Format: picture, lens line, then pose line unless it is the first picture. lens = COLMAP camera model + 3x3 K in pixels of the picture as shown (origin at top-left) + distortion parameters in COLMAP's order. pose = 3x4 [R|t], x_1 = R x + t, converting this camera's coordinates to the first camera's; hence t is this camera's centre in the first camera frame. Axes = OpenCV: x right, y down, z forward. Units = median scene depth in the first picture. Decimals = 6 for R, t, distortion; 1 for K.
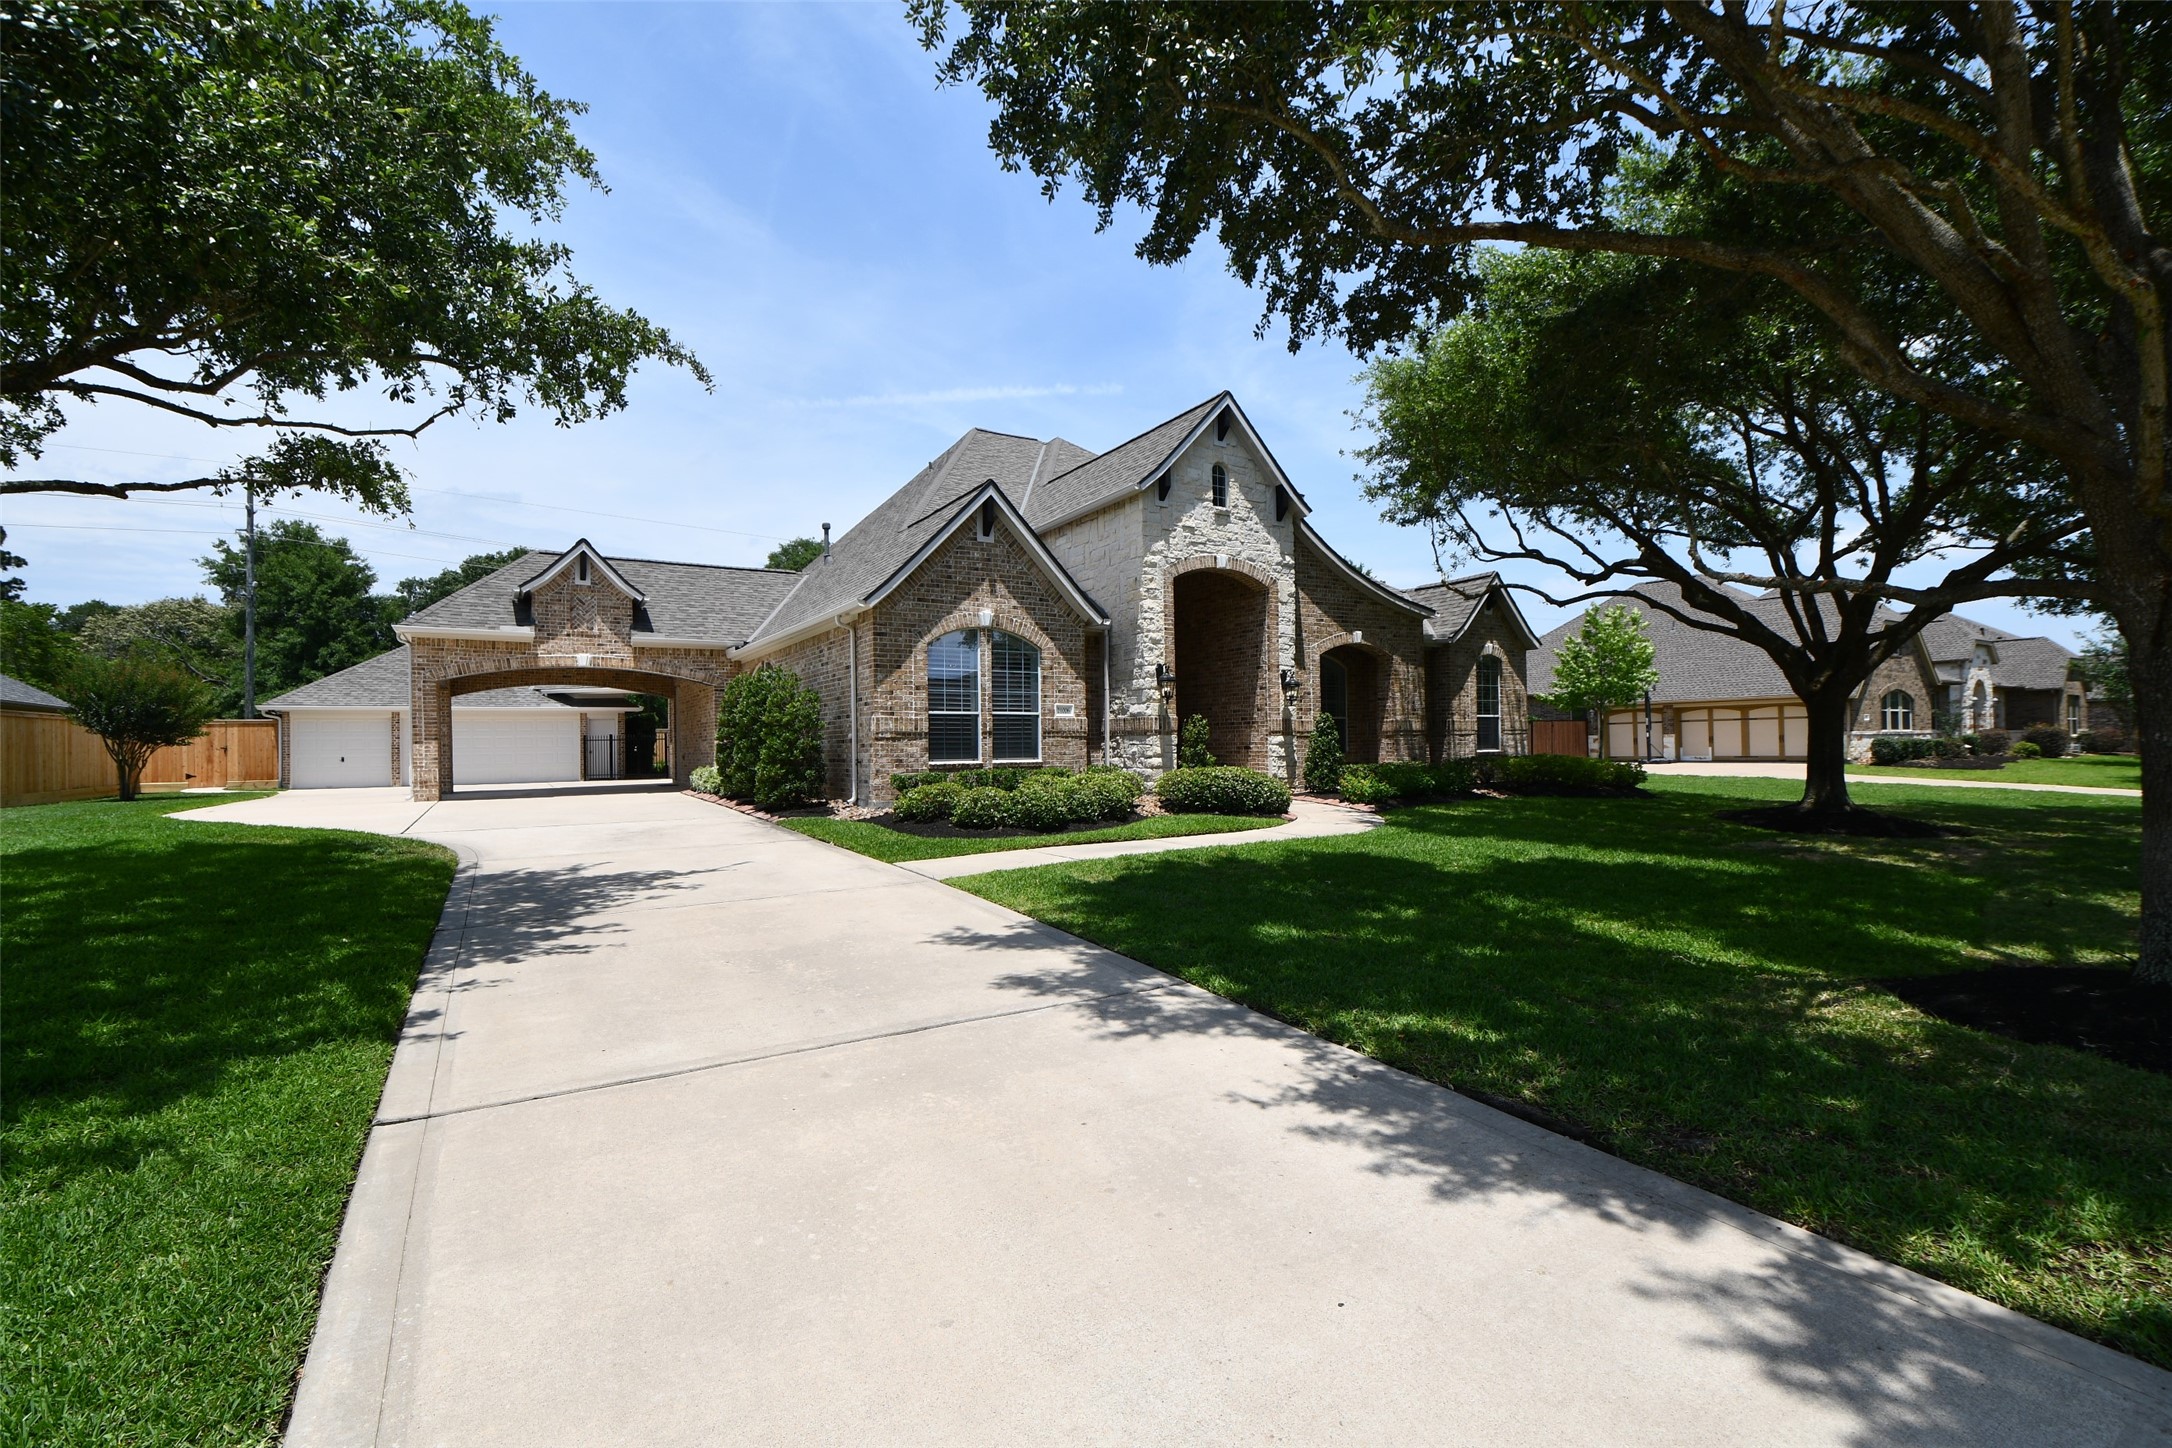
lens RADIAL K [[953.2, 0, 1069.9], [0, 953.2, 730.4], [0, 0, 1]] dist [-0.013314, -0.006843]
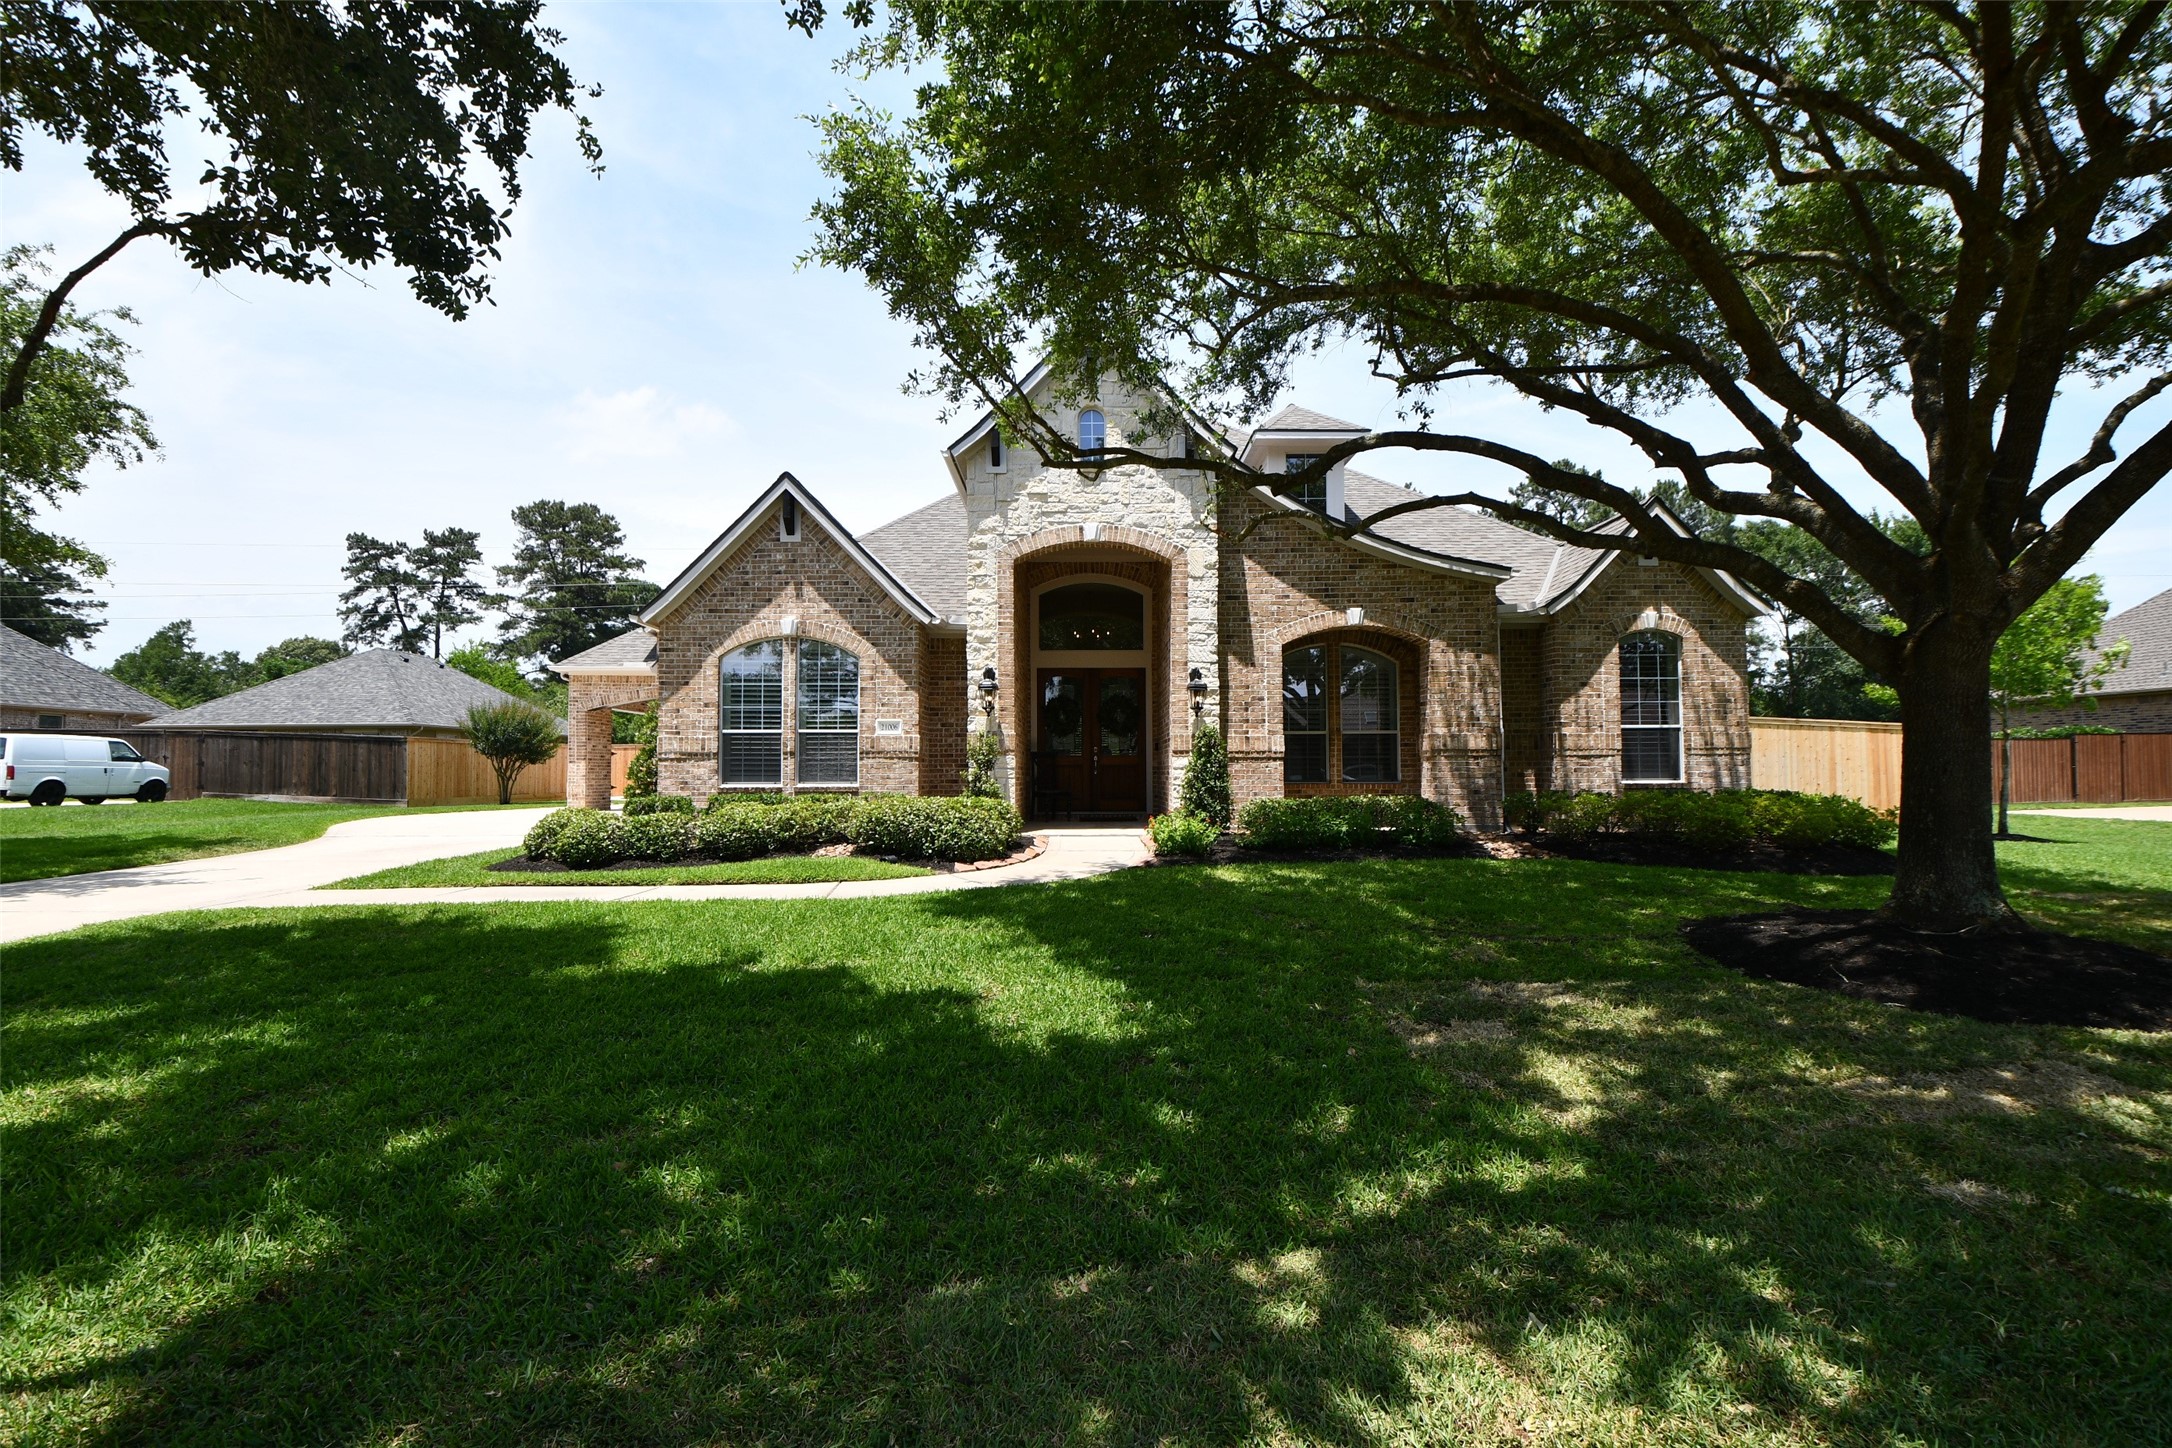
lens RADIAL K [[953.2, 0, 1084.4], [0, 953.2, 731.5], [0, 0, 1]] dist [-0.013314, -0.006843]
pose [[0.861620, -0.006458, -0.507514, 0.573085], [0.001869, 0.999953, -0.009553, -0.008303], [0.507551, 0.007282, 0.861591, 0.346958]]
